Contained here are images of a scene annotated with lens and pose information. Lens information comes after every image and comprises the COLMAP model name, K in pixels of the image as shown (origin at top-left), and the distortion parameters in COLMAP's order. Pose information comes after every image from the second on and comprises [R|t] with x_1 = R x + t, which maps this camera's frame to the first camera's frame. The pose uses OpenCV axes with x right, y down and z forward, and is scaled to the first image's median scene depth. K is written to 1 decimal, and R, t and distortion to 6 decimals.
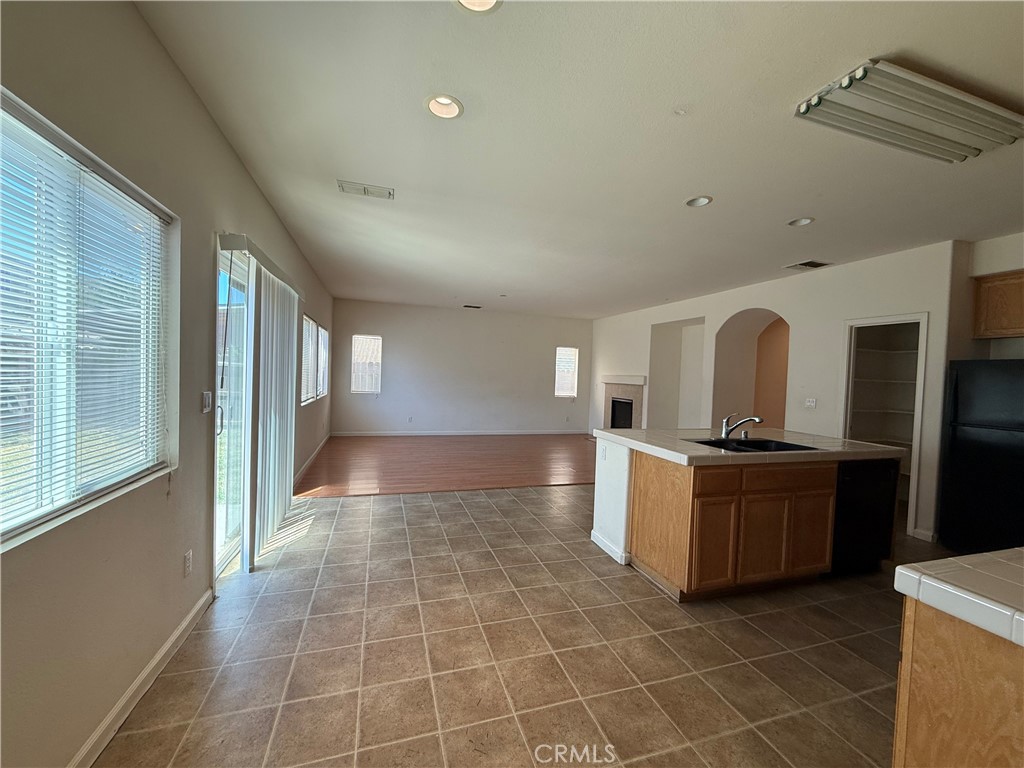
lens RADIAL K [[408.5, 0, 510.7], [0, 408.5, 386.2], [0, 0, 1]] dist [0.000511, 0.000385]
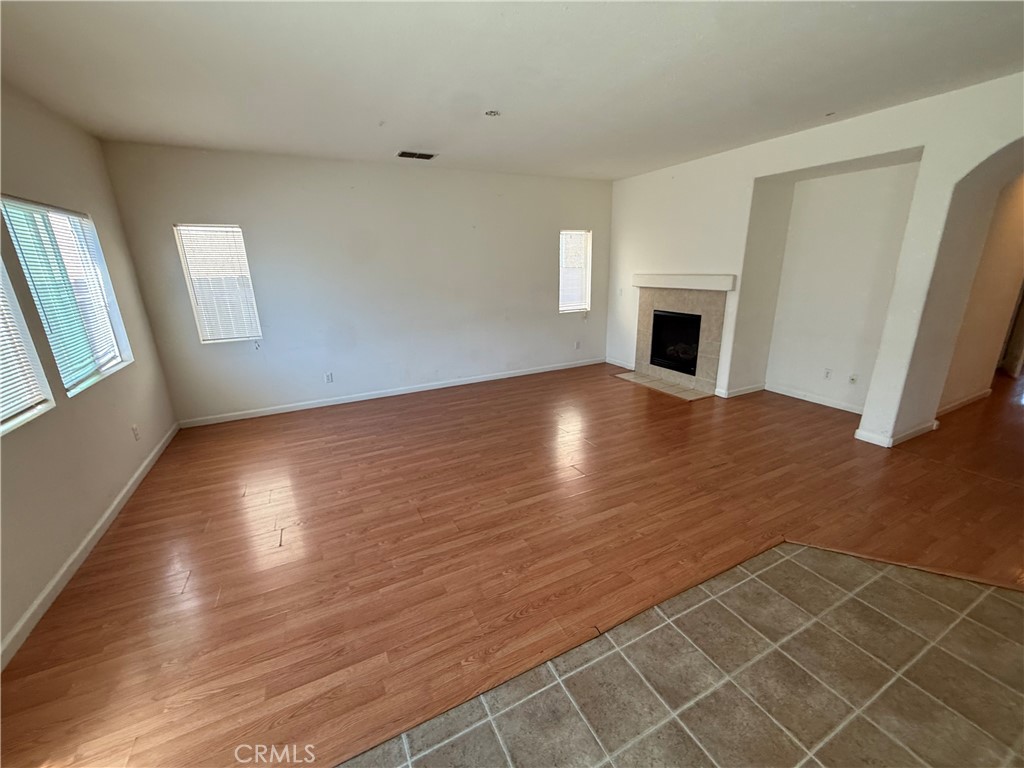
lens RADIAL K [[408.5, 0, 512.0], [0, 408.5, 386.5], [0, 0, 1]] dist [0.000511, 0.000385]
pose [[0.985311, -0.104314, 0.135205, -0.100342], [0.065528, 0.962091, 0.264740, -0.058868], [-0.157695, -0.251992, 0.954794, 0.564972]]
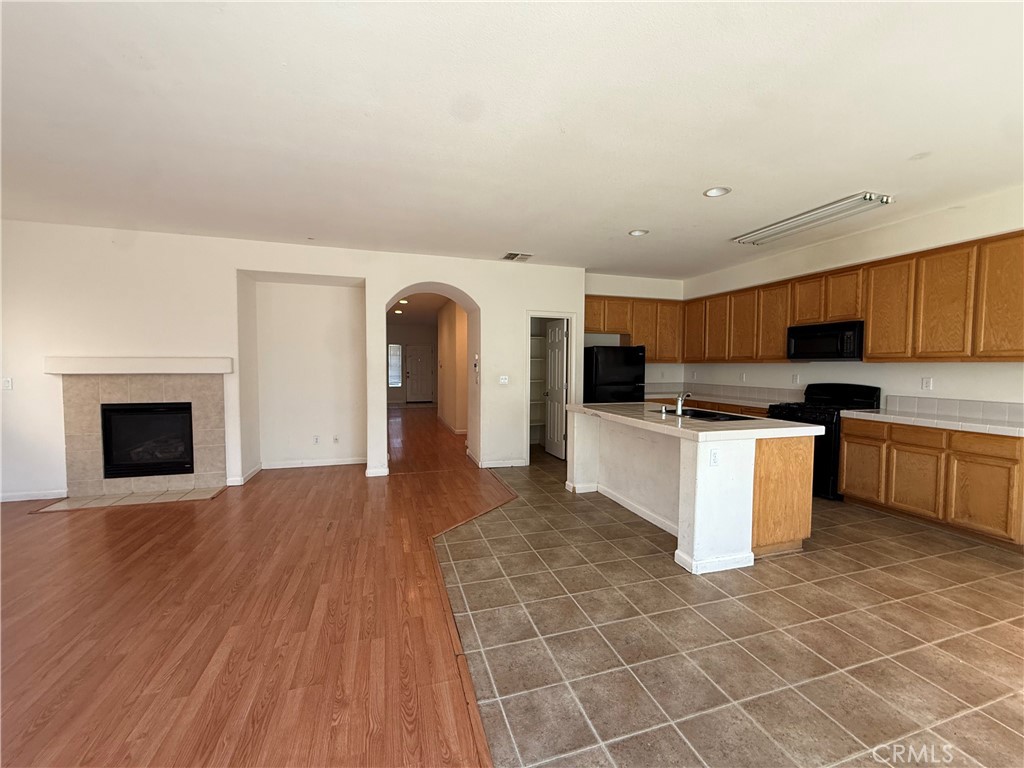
lens RADIAL K [[408.5, 0, 512.2], [0, 408.5, 384.7], [0, 0, 1]] dist [0.000511, 0.000385]
pose [[0.007229, -0.087261, 0.996159, -0.306314], [0.025867, 0.995868, 0.087048, -0.033347], [-0.999639, 0.025138, 0.009456, 0.749498]]
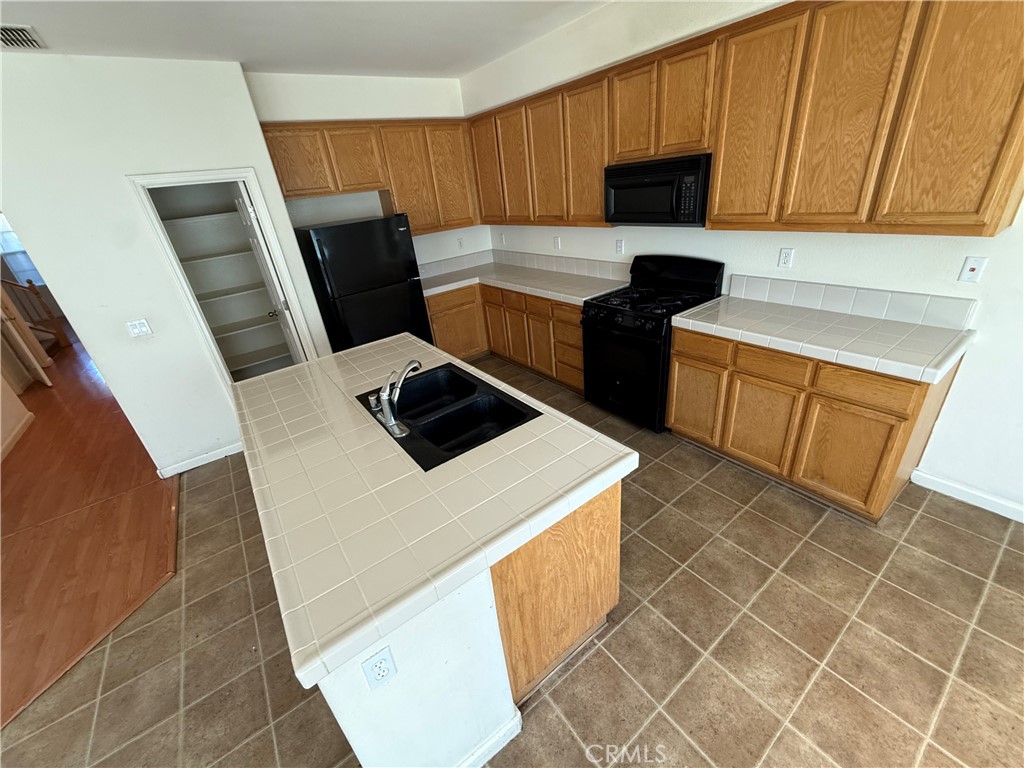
lens RADIAL K [[408.5, 0, 509.7], [0, 408.5, 383.5], [0, 0, 1]] dist [0.000511, 0.000385]
pose [[-0.315823, -0.428017, 0.846792, 0.015294], [0.121377, 0.866913, 0.483456, -0.085946], [-0.941023, 0.255467, -0.221839, 0.497520]]
